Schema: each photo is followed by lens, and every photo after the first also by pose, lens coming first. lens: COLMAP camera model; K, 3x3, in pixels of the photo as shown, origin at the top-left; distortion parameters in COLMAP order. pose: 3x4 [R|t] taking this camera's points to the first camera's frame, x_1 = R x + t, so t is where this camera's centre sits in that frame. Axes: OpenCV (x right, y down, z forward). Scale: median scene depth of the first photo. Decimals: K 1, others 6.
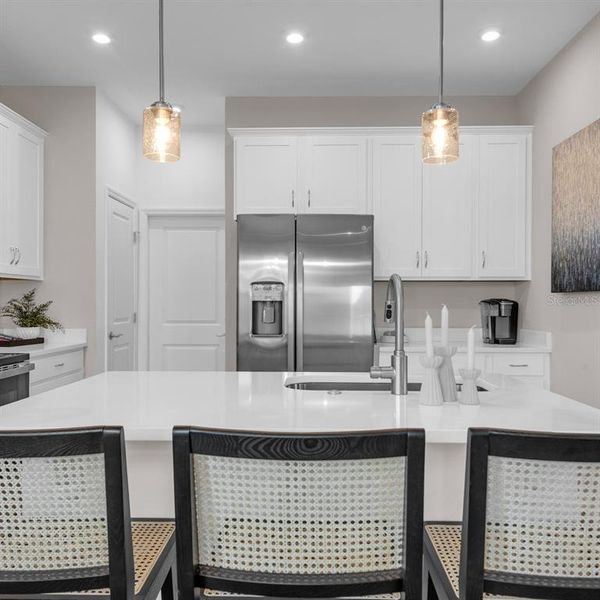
lens RADIAL K [[548.8, 0, 300.4], [0, 548.8, 311.4], [0, 0, 1]] dist [0.013272, 0.008195]
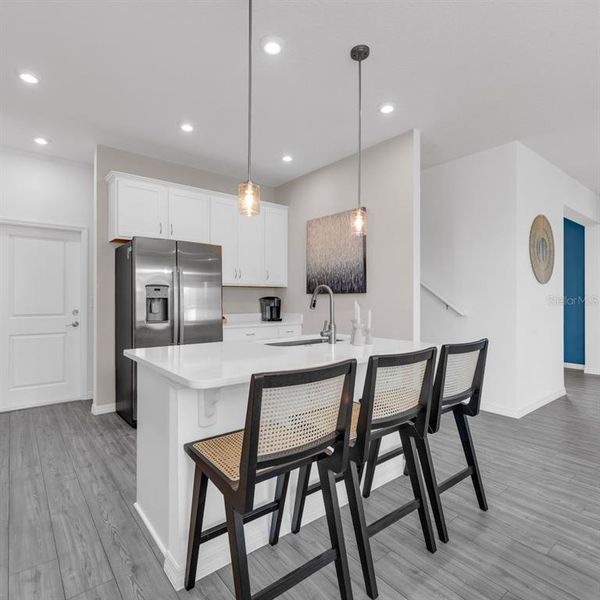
lens RADIAL K [[359.3, 0, 297.6], [0, 359.3, 301.8], [0, 0, 1]] dist [0.009045, 0.000445]
pose [[0.768050, -0.006712, 0.640355, -0.373057], [0.010139, 0.999947, -0.001679, -0.003757], [-0.640310, 0.007782, 0.768077, 0.027089]]
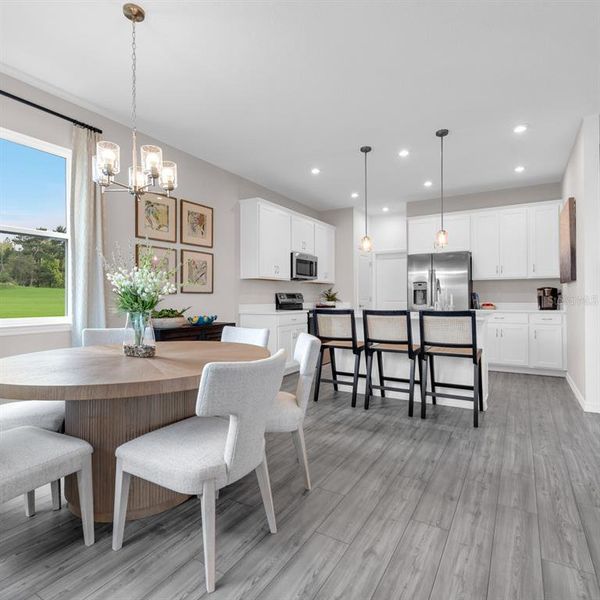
lens RADIAL K [[368.0, 0, 300.0], [0, 368.0, 300.0], [0, 0, 1]] dist [-0.000840, -0.000474]
pose [[0.870807, -0.004623, -0.491604, 0.269080], [0.001334, 0.999974, -0.007041, 0.035161], [0.491624, 0.005475, 0.870790, -0.655073]]
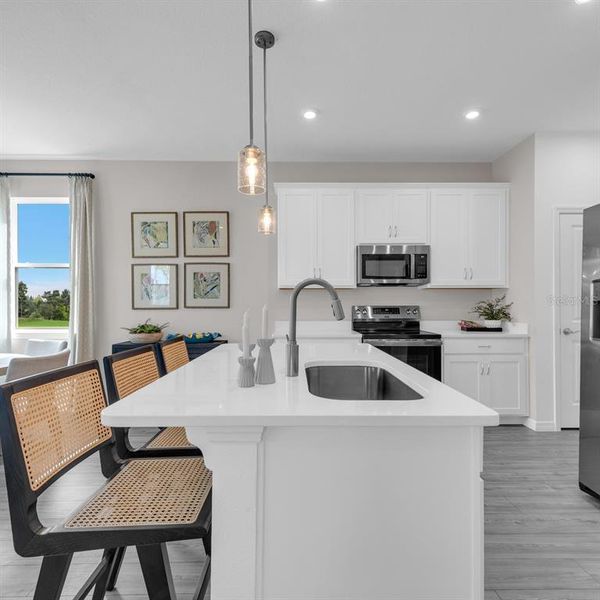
lens RADIAL K [[356.8, 0, 300.0], [0, 356.8, 300.0], [0, 0, 1]] dist [0.014945, 0.000344]
pose [[0.042881, -0.013022, -0.998995, 0.477900], [-0.009026, 0.999869, -0.013421, -0.008216], [0.999039, 0.009592, 0.042758, 0.465735]]
